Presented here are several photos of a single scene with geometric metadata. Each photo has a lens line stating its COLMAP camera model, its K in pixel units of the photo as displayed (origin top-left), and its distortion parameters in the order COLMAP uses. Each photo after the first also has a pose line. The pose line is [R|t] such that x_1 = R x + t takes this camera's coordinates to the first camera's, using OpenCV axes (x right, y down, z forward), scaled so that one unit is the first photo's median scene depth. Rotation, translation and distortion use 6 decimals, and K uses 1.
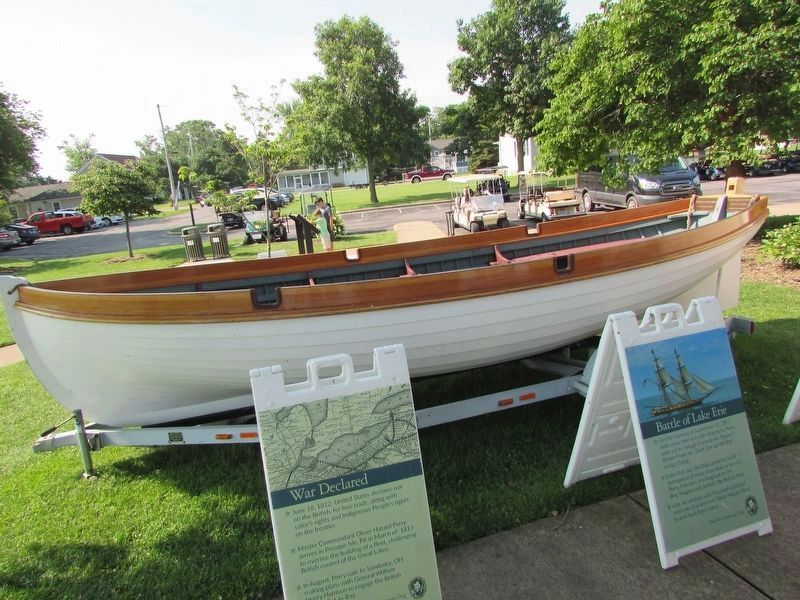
lens RADIAL K [[568.2, 0, 397.9], [0, 568.2, 302.0], [0, 0, 1]] dist [-0.036223, 0.010050]
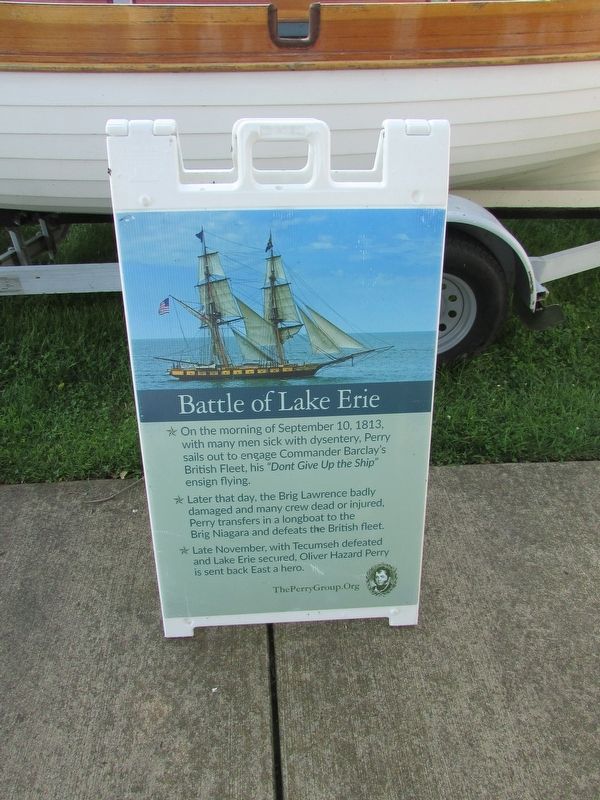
lens RADIAL K [[568.2, 0, 304.4], [0, 568.2, 411.7], [0, 0, 1]] dist [-0.036223, 0.010050]
pose [[0.965320, 0.225570, -0.131434, 0.600341], [-0.141701, 0.875542, 0.461894, 0.000821], [0.219266, -0.427251, 0.877142, 0.598372]]
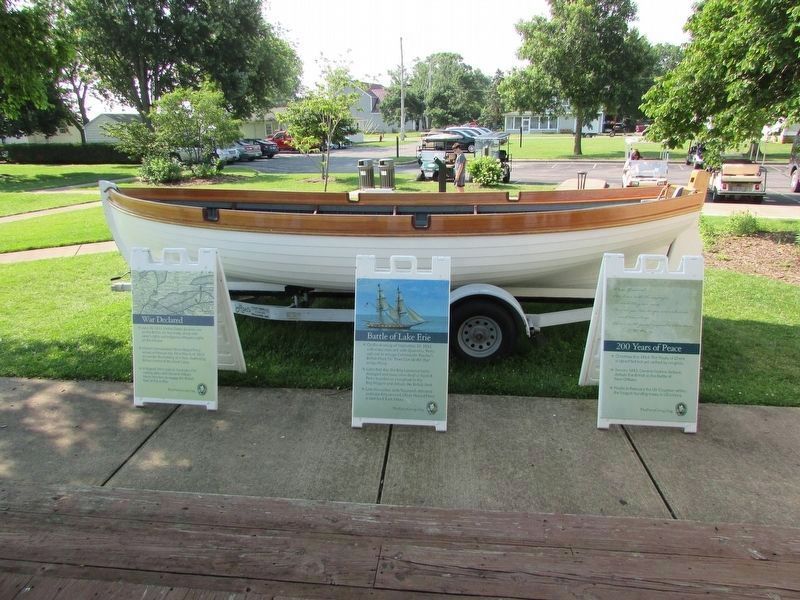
lens RADIAL K [[568.2, 0, 404.4], [0, 568.2, 302.4], [0, 0, 1]] dist [-0.036223, 0.010050]
pose [[0.919847, 0.193894, -0.341007, 1.004497], [-0.158760, 0.978936, 0.128370, -0.065212], [0.358715, -0.063943, 0.931255, -0.327840]]
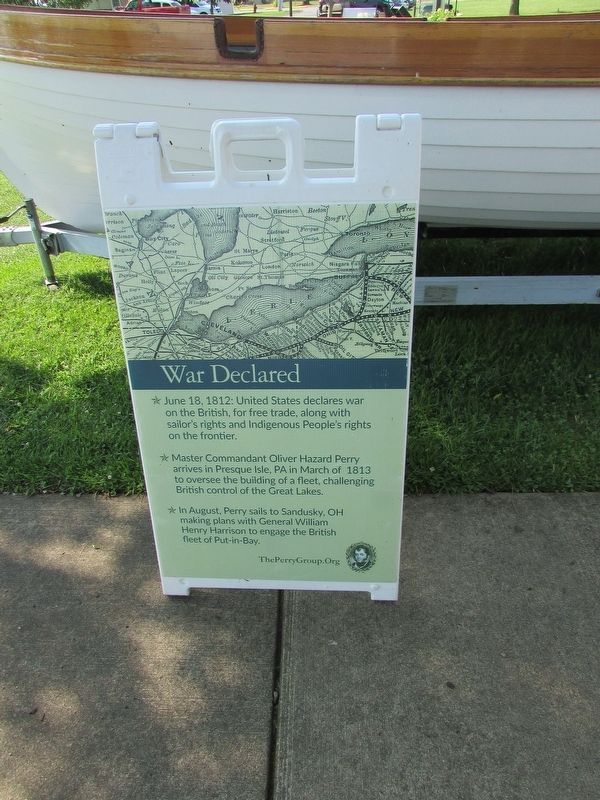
lens RADIAL K [[568.2, 0, 308.3], [0, 568.2, 401.1], [0, 0, 1]] dist [-0.036223, 0.010050]
pose [[0.941140, 0.238219, -0.239807, 0.077732], [-0.119170, 0.897739, 0.424102, 0.089675], [0.316313, -0.370562, 0.873287, 0.447175]]
